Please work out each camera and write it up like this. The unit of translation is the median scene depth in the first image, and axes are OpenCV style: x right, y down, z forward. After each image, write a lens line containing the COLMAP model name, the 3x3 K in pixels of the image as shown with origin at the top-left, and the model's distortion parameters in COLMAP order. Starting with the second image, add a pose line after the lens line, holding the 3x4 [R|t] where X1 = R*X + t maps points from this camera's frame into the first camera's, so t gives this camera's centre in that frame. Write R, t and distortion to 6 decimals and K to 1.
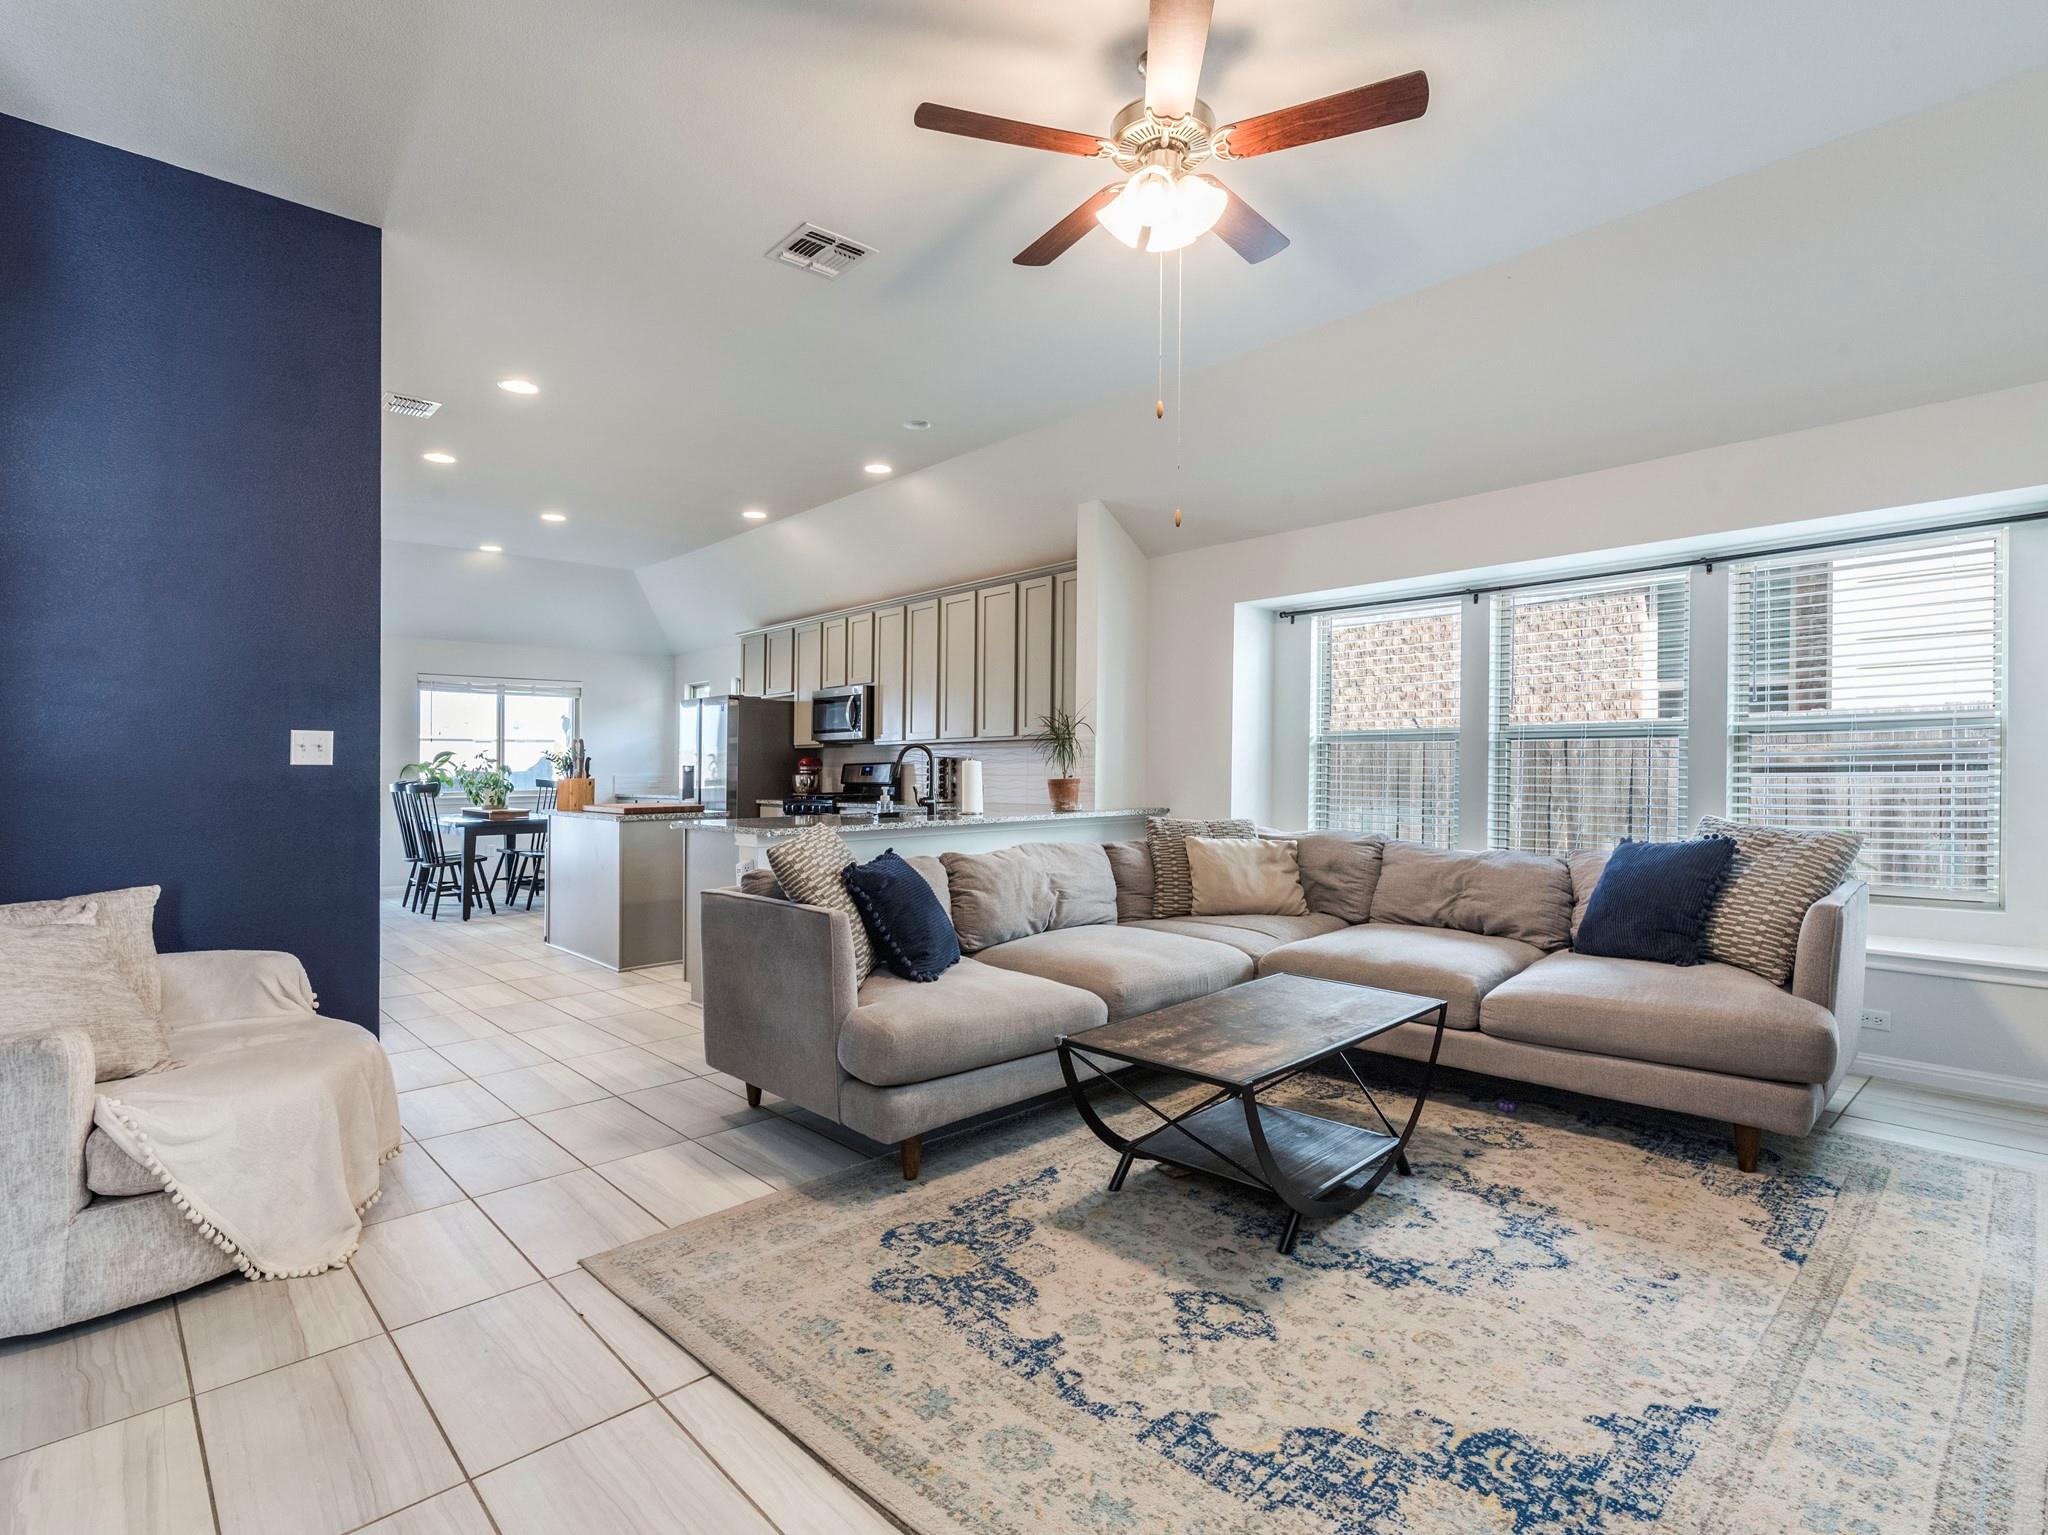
lens RADIAL K [[1023.8, 0, 1036.3], [0, 1023.8, 768.1], [0, 0, 1]] dist [-0.002222, -0.002076]
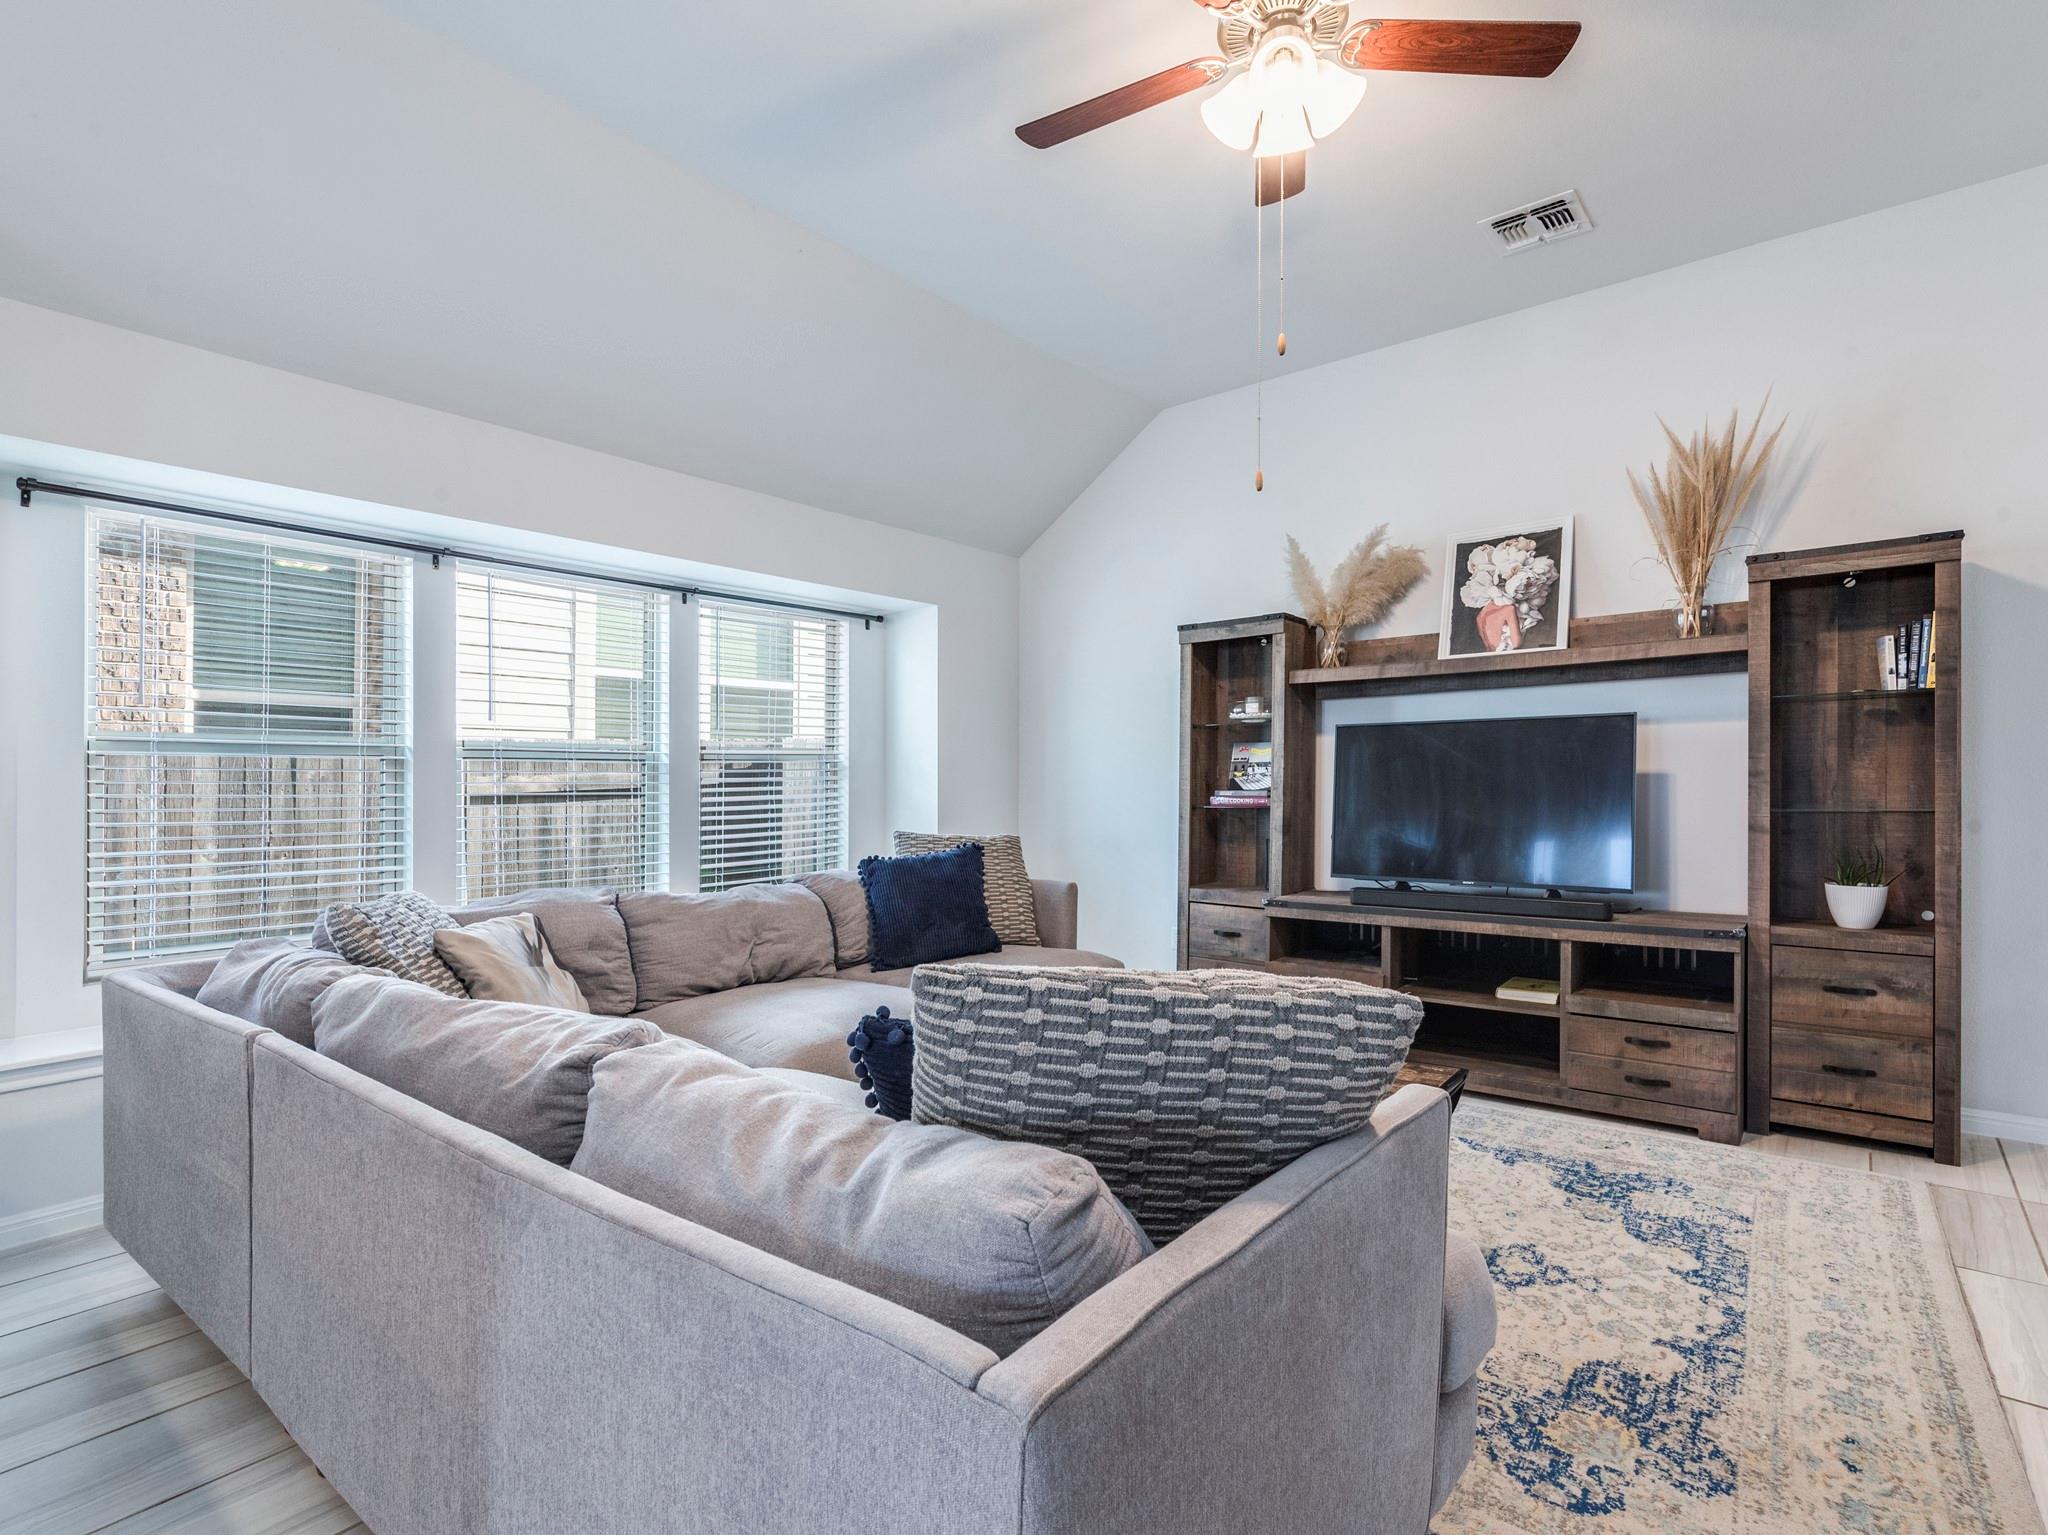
lens RADIAL K [[1023.8, 0, 1036.3], [0, 1023.8, 768.1], [0, 0, 1]] dist [-0.002222, -0.002076]
pose [[-0.137035, 0.027036, 0.990197, -0.231187], [0.020310, 0.999494, -0.024479, 0.002851], [-0.990358, 0.016756, -0.137515, 0.446247]]
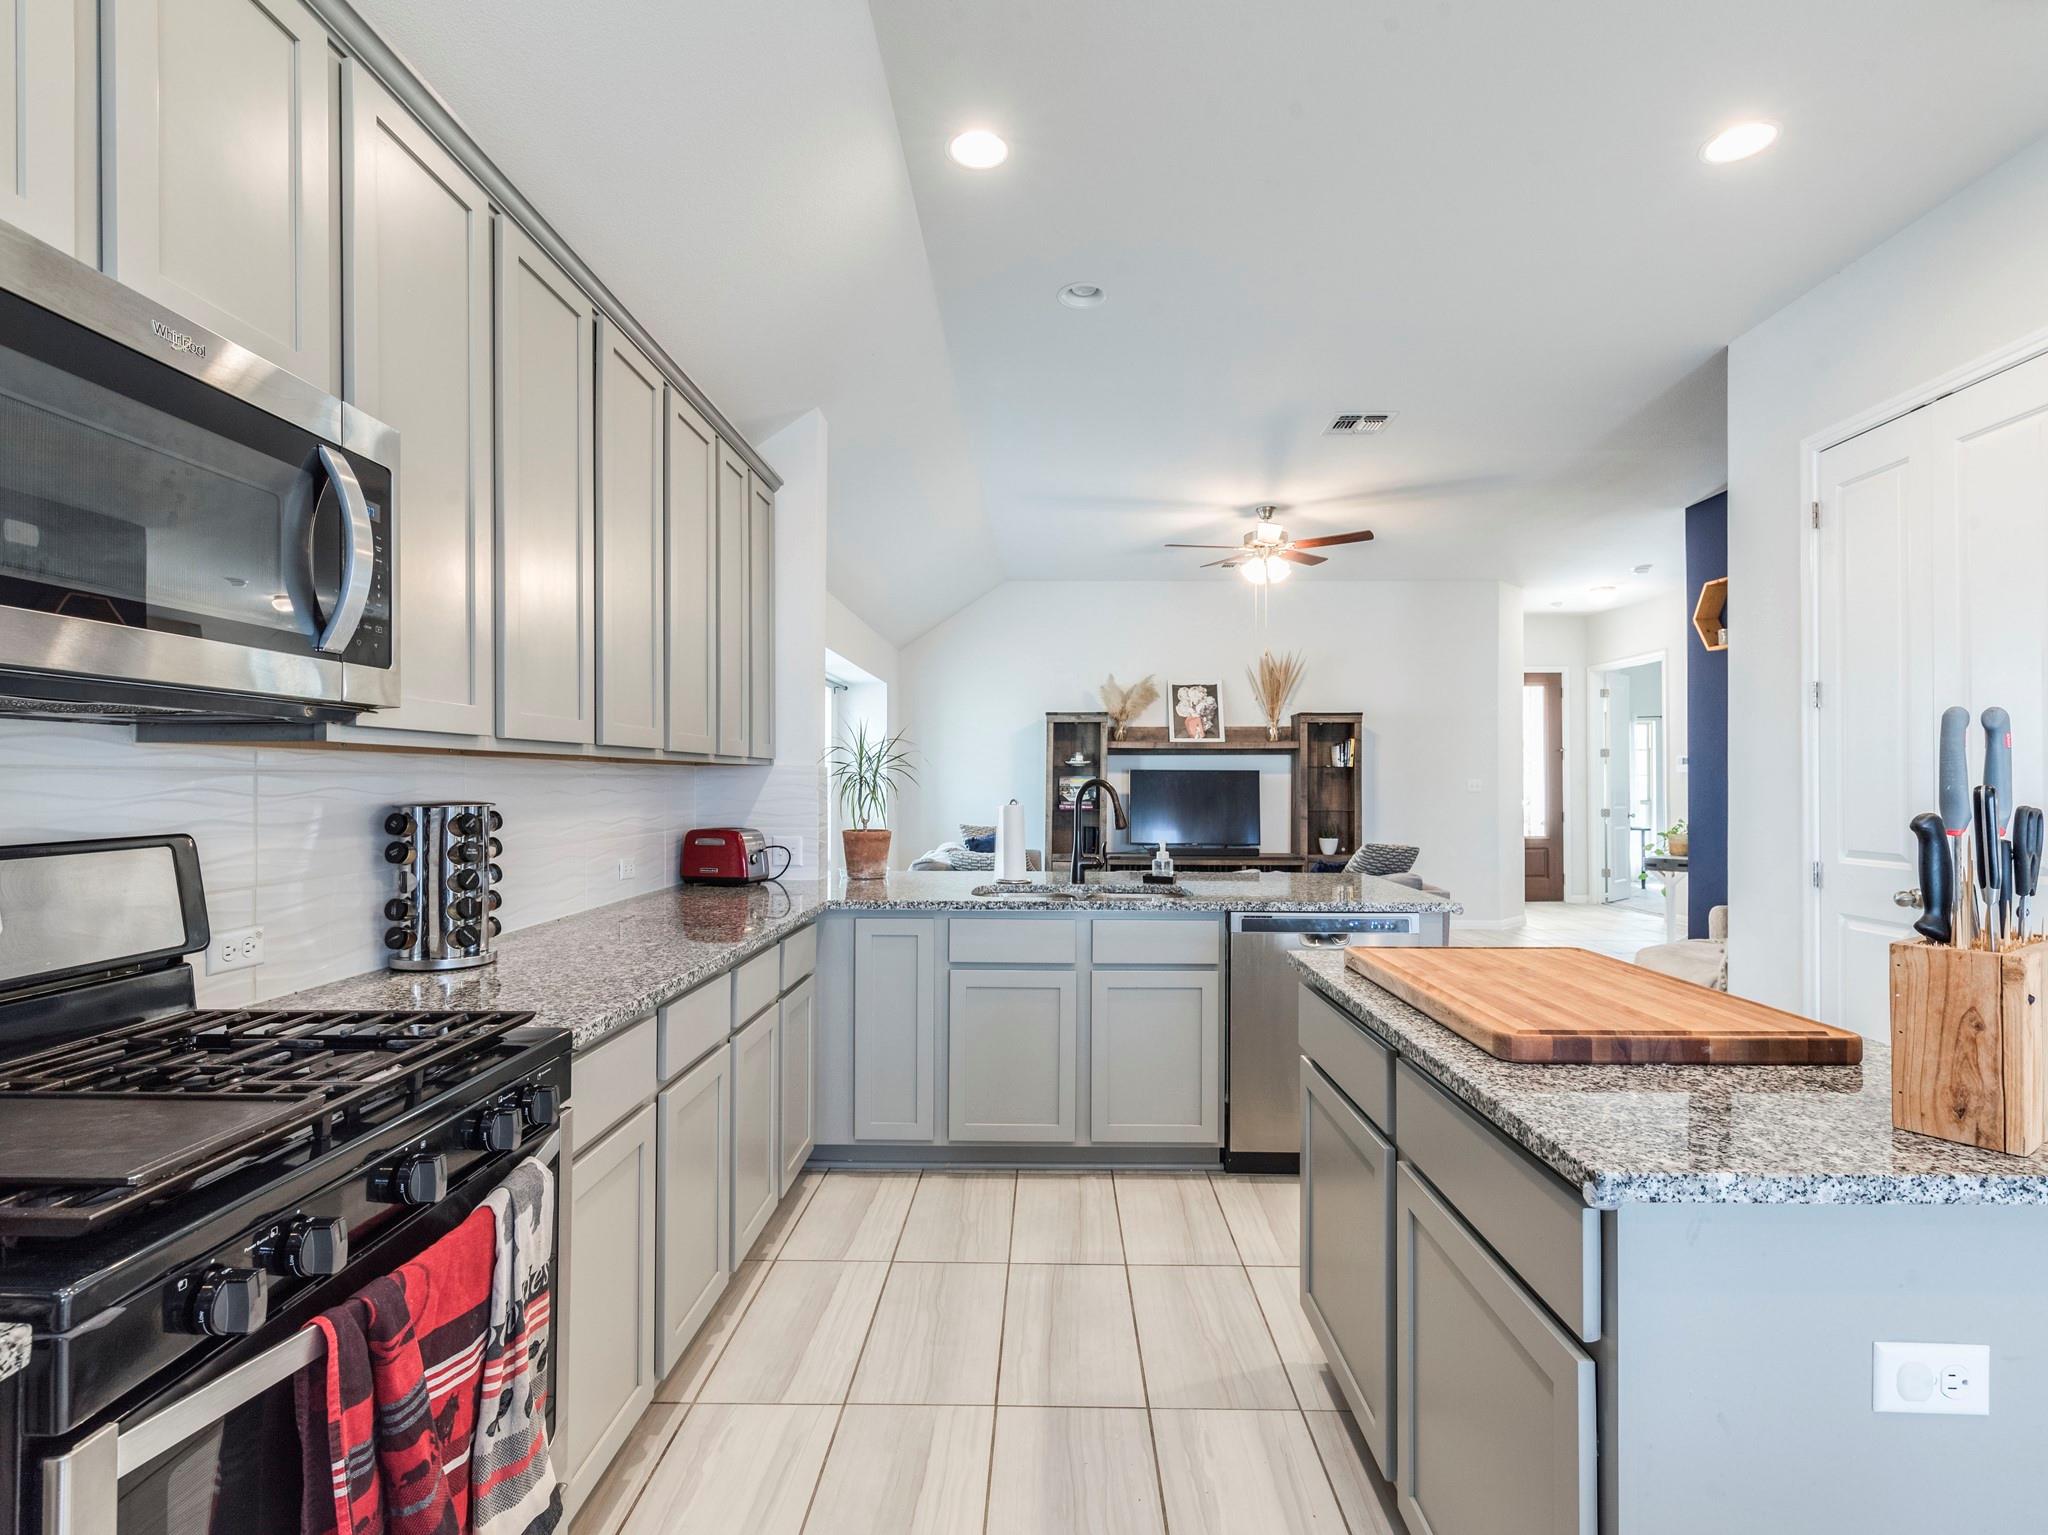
lens RADIAL K [[993.9, 0, 1024.8], [0, 993.9, 772.2], [0, 0, 1]] dist [-0.002144, -0.000415]
pose [[-0.713641, 0.016889, 0.700308, -0.384338], [0.009730, 0.999852, -0.014198, -0.013016], [-0.700444, -0.003318, -0.713700, 1.052351]]
